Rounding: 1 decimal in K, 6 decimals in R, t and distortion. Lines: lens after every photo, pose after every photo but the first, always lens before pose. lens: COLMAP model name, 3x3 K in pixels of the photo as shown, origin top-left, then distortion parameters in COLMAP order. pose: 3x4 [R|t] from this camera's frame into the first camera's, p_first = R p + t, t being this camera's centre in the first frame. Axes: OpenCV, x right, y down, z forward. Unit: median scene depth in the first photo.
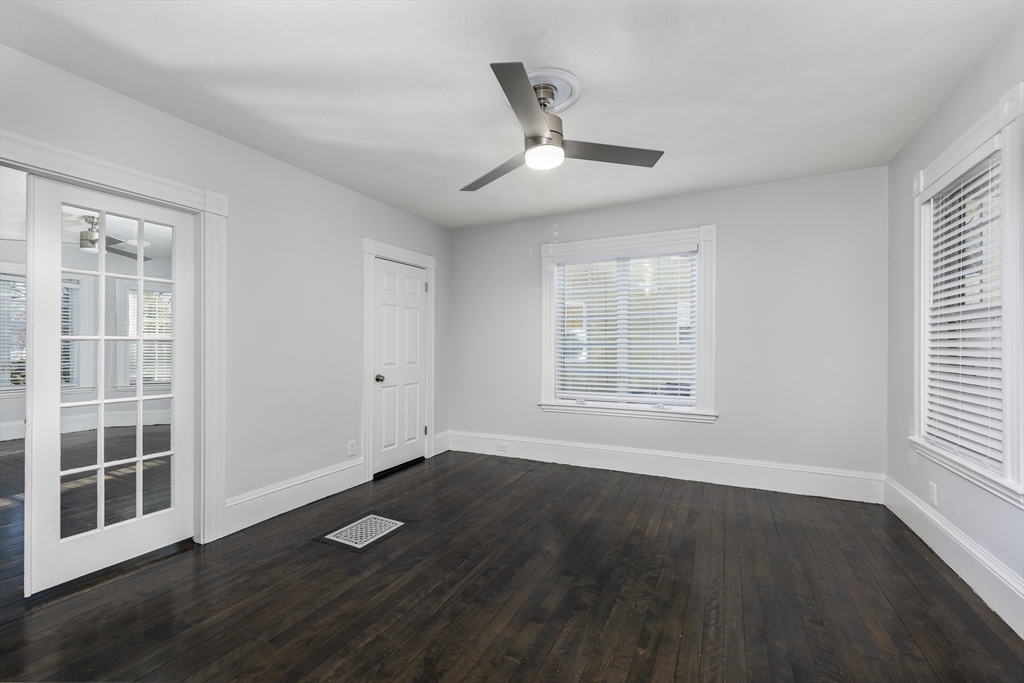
lens RADIAL K [[444.6, 0, 519.1], [0, 444.6, 344.3], [0, 0, 1]] dist [0.008624, 0.000007]
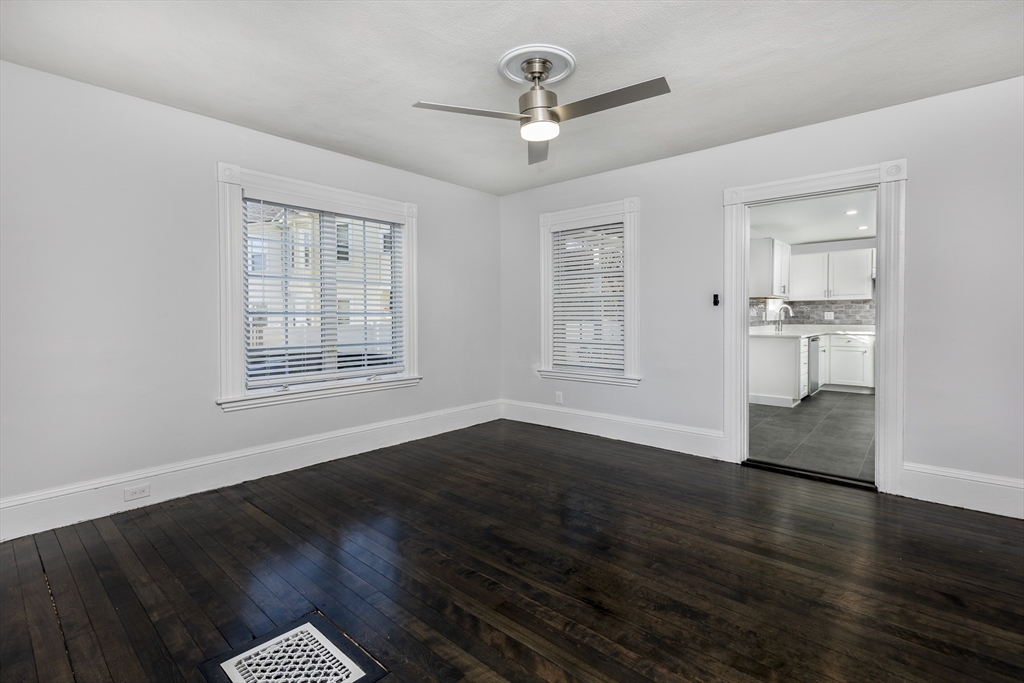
lens RADIAL K [[460.7, 0, 509.9], [0, 460.7, 319.5], [0, 0, 1]] dist [0.001556, -0.000145]
pose [[0.266965, -0.009147, 0.963663, -0.810948], [0.001433, 0.999958, 0.009095, 0.002271], [-0.963705, -0.001048, 0.266966, 0.624540]]
